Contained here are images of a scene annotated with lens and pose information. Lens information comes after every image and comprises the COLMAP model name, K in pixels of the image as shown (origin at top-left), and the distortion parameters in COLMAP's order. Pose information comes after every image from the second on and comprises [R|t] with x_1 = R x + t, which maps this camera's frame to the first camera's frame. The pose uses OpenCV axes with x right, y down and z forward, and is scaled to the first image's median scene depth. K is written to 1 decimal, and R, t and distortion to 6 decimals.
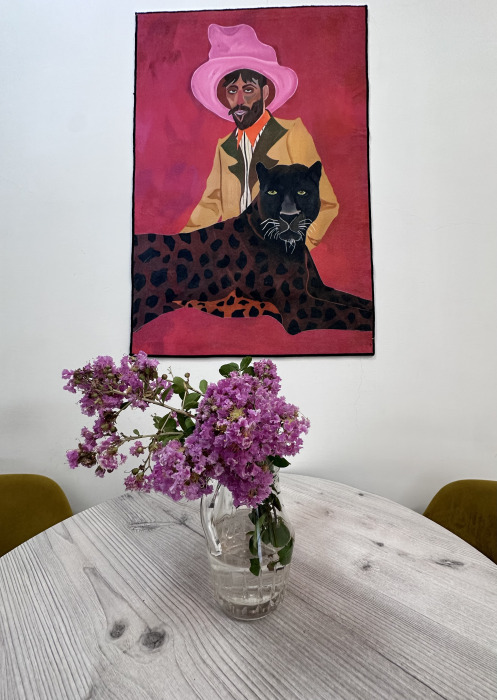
lens RADIAL K [[281.5, 0, 262.6], [0, 281.5, 349.5], [0, 0, 1]] dist [-0.003597, -0.000175]
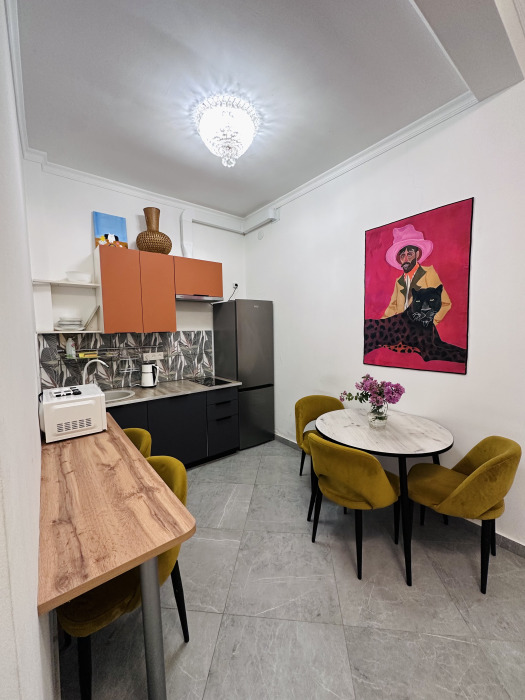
lens RADIAL K [[279.7, 0, 262.4], [0, 279.7, 349.1], [0, 0, 1]] dist [-0.004853, 0.000837]
pose [[0.629895, 0.055083, -0.774725, 1.039983], [0.041478, 0.993673, 0.104374, -0.453294], [0.775572, -0.097879, 0.623624, -1.499736]]
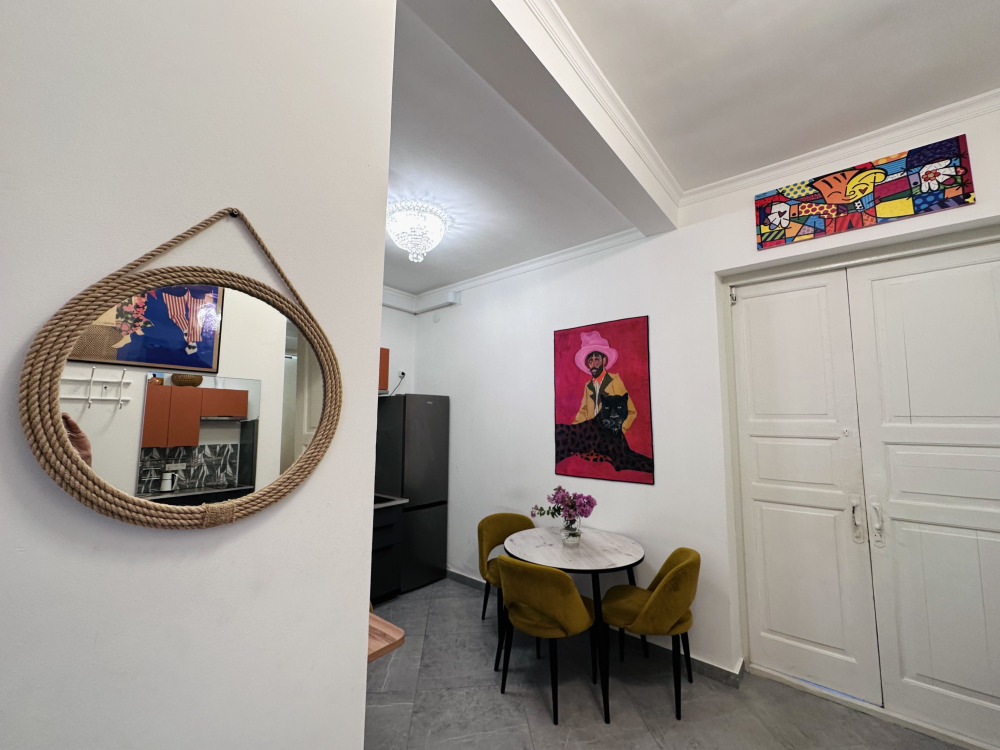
lens RADIAL K [[399.5, 0, 499.3], [0, 399.5, 375.9], [0, 0, 1]] dist [-0.004853, 0.000837]
pose [[0.775309, -0.060177, -0.628708, 1.409959], [0.015365, 0.996953, -0.076475, -0.576191], [0.631395, 0.049632, 0.773872, -2.078736]]
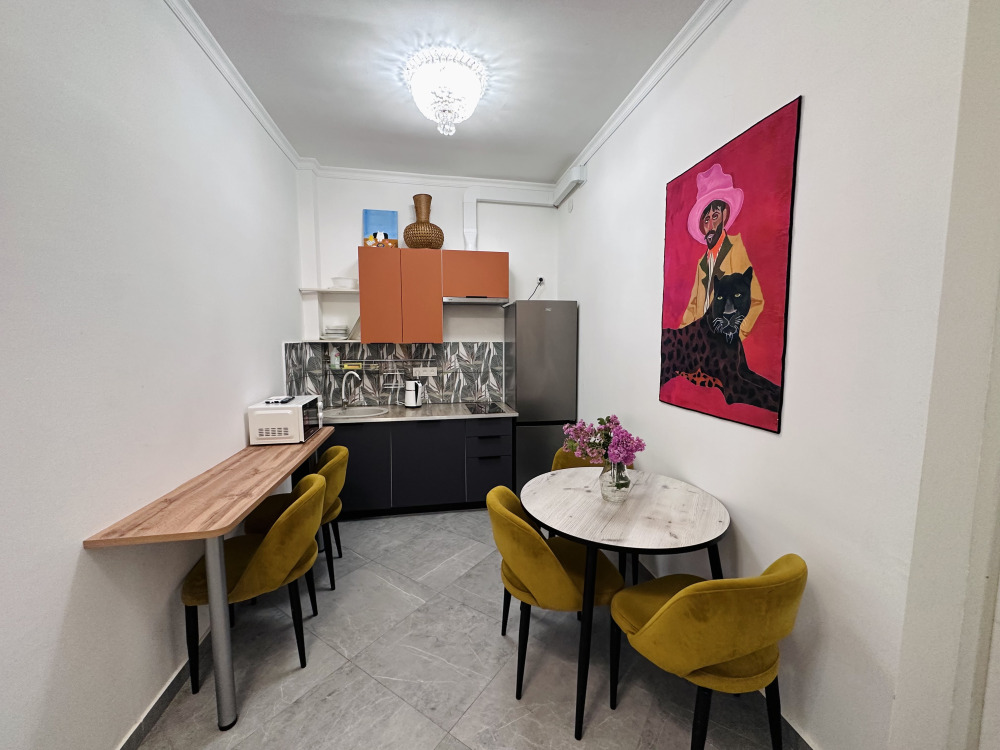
lens RADIAL K [[399.5, 0, 498.8], [0, 399.5, 375.1], [0, 0, 1]] dist [-0.004853, 0.000837]
pose [[0.189245, 0.093697, -0.977449, 1.720906], [0.037692, 0.994010, 0.102582, -0.422158], [0.981206, -0.056255, 0.184580, -0.410800]]
